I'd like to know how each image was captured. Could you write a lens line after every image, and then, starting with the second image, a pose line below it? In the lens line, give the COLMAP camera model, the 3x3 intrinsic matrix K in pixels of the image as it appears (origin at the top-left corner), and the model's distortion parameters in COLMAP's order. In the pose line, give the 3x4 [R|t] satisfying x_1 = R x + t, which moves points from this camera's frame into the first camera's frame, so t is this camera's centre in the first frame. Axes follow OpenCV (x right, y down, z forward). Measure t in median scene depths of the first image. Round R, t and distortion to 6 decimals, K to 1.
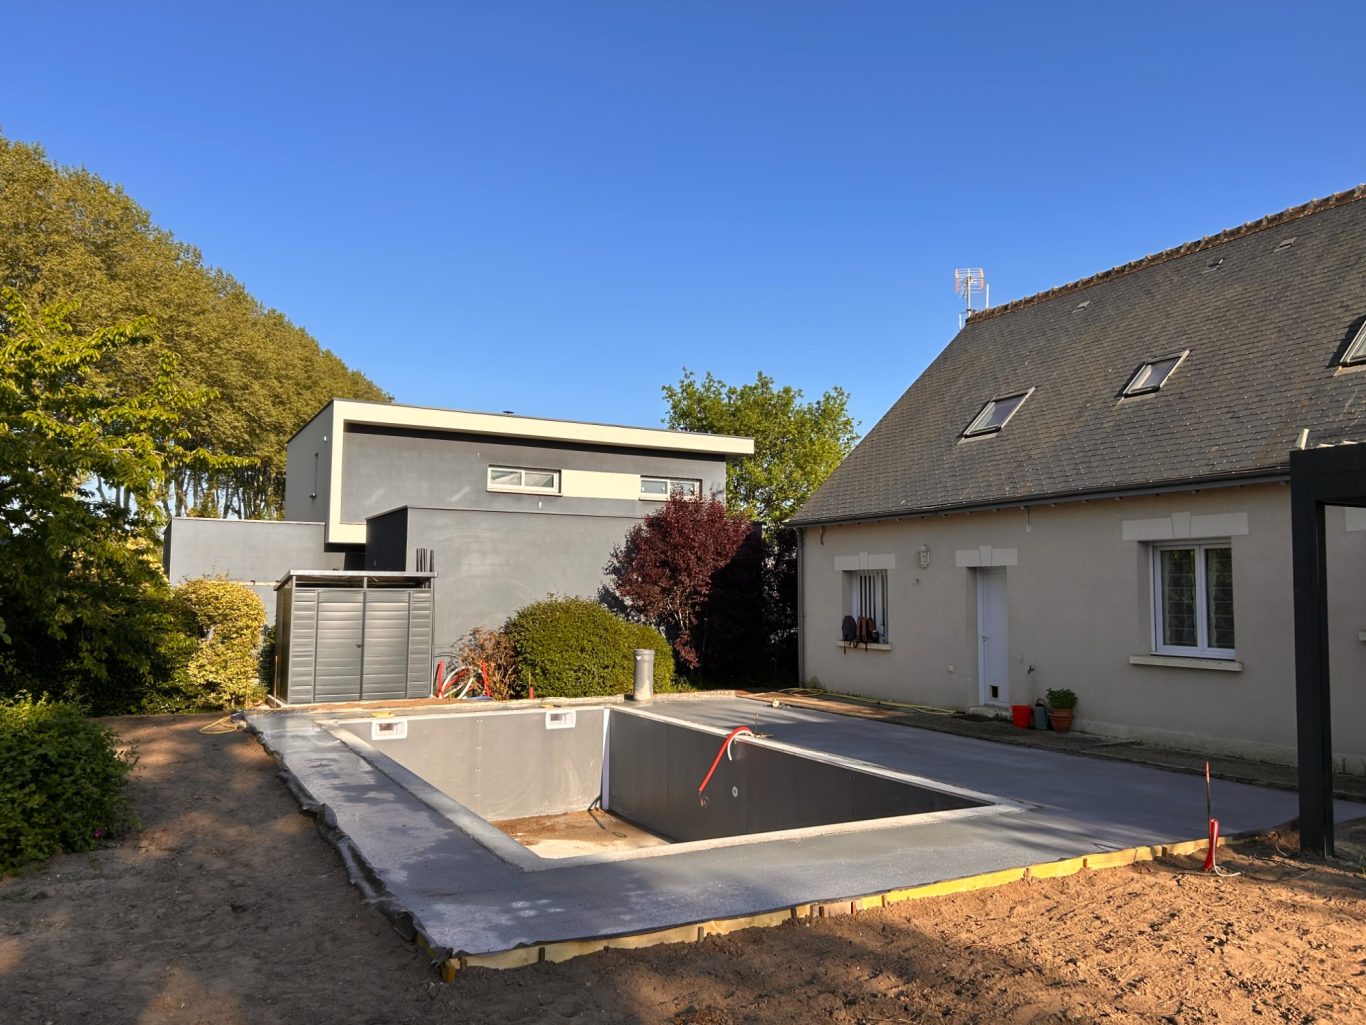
lens RADIAL K [[1029.0, 0, 687.1], [0, 1029.0, 514.0], [0, 0, 1]] dist [0.055973, -0.058267]
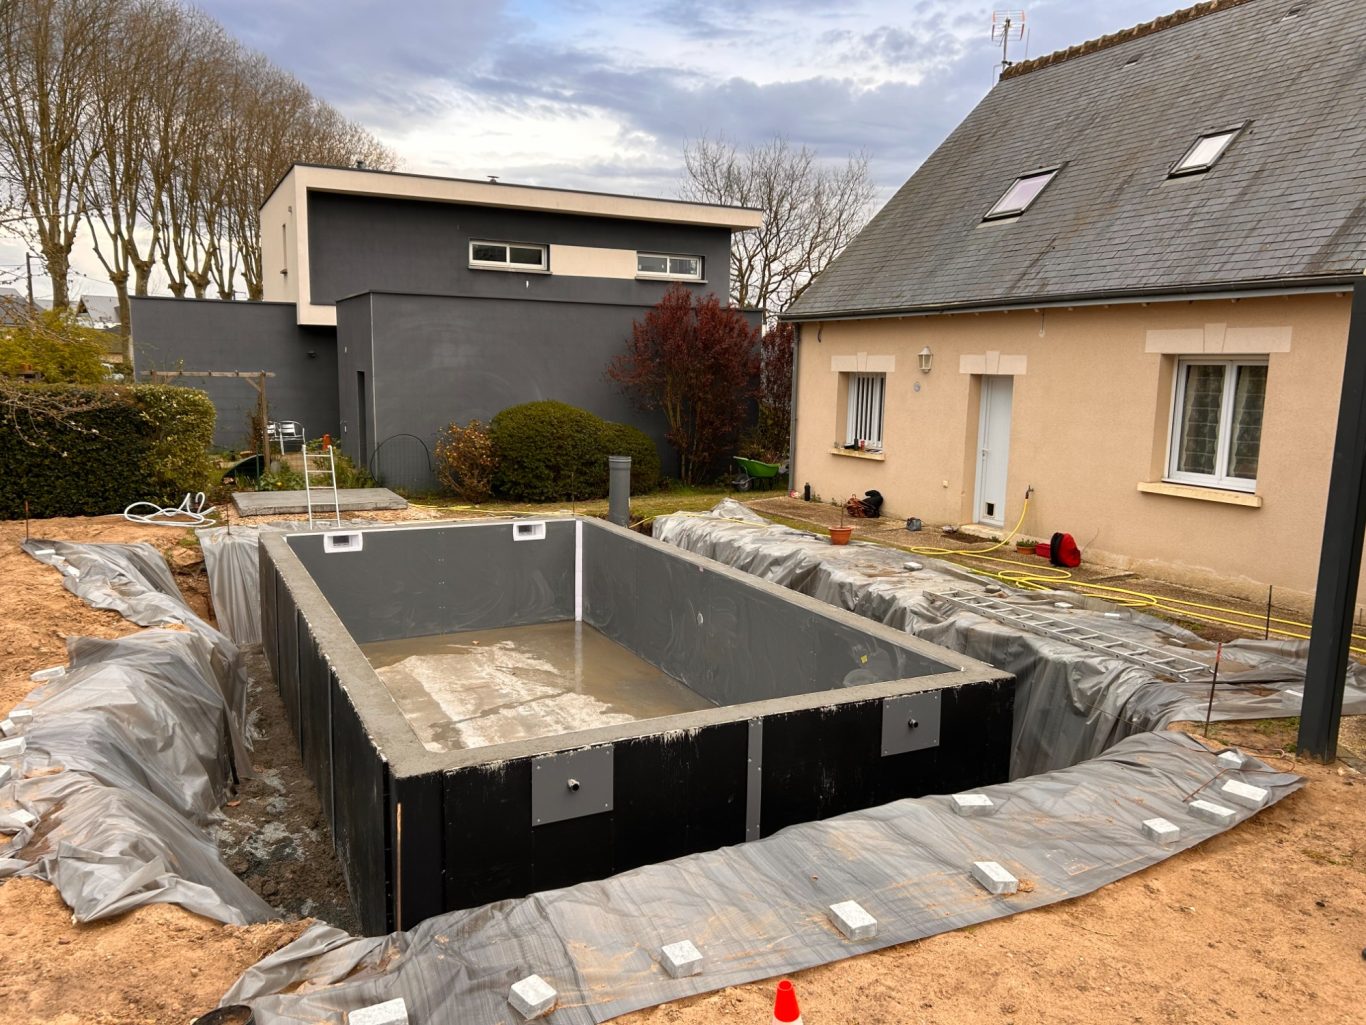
lens RADIAL K [[1029.0, 0, 687.1], [0, 1029.0, 514.0], [0, 0, 1]] dist [0.055973, -0.058267]
pose [[0.999635, 0.015193, -0.022336, 0.042877], [-0.009822, 0.974682, 0.223381, -0.027869], [0.025164, -0.223080, 0.974475, 0.081133]]
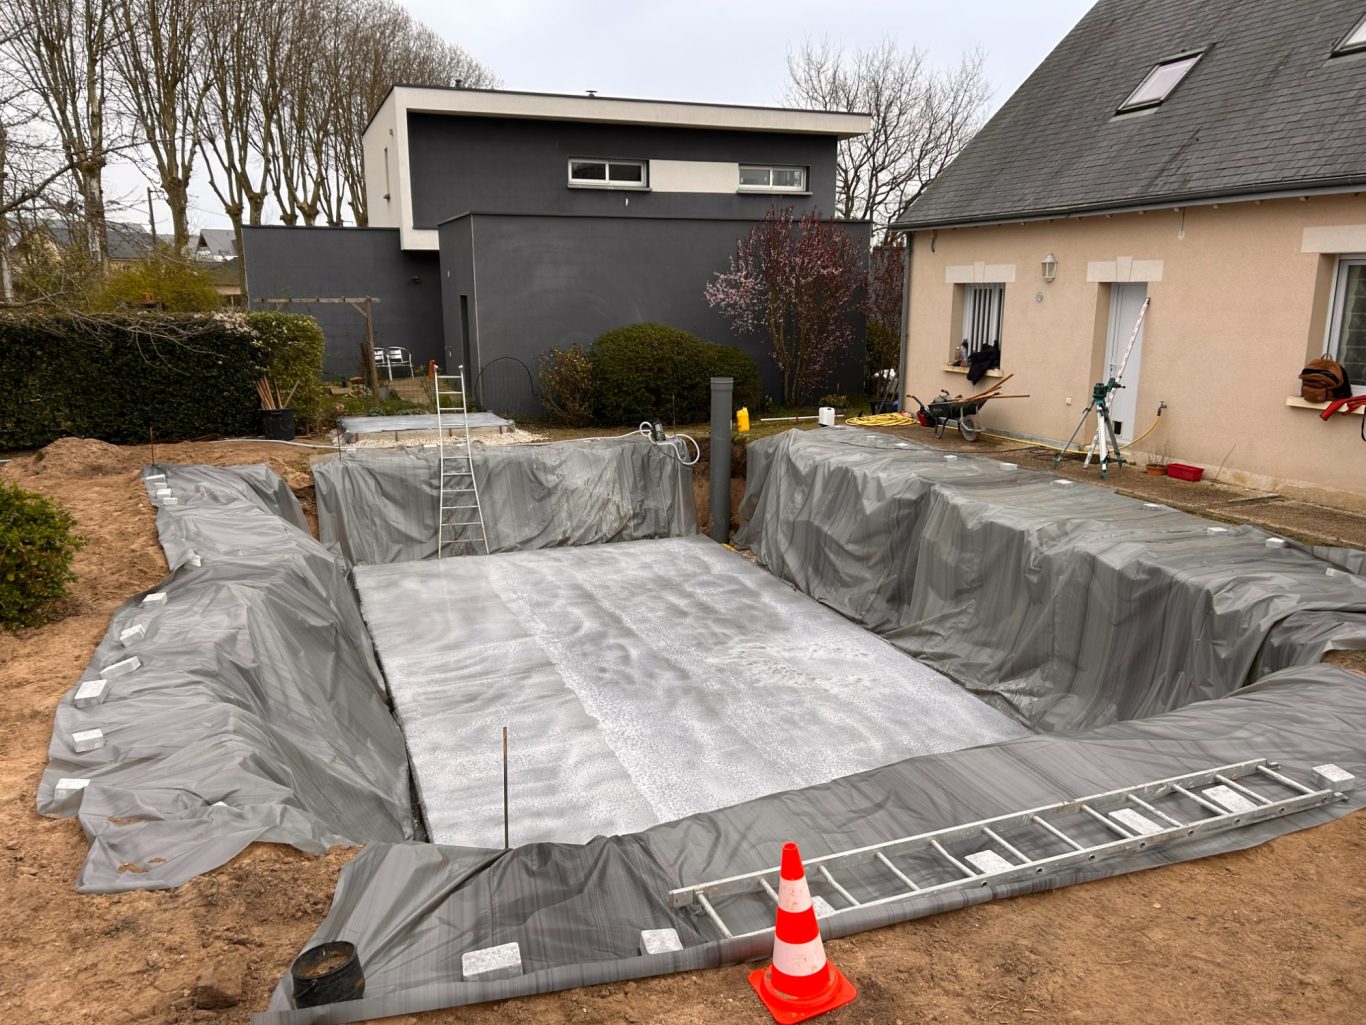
lens RADIAL K [[1032.4, 0, 683.0], [0, 1032.4, 512.5], [0, 0, 1]] dist [0.052146, -0.055465]
pose [[0.992325, 0.017261, -0.122444, 0.039600], [0.019394, 0.956228, 0.291978, -0.022417], [0.122124, -0.292112, 0.948555, 0.095870]]
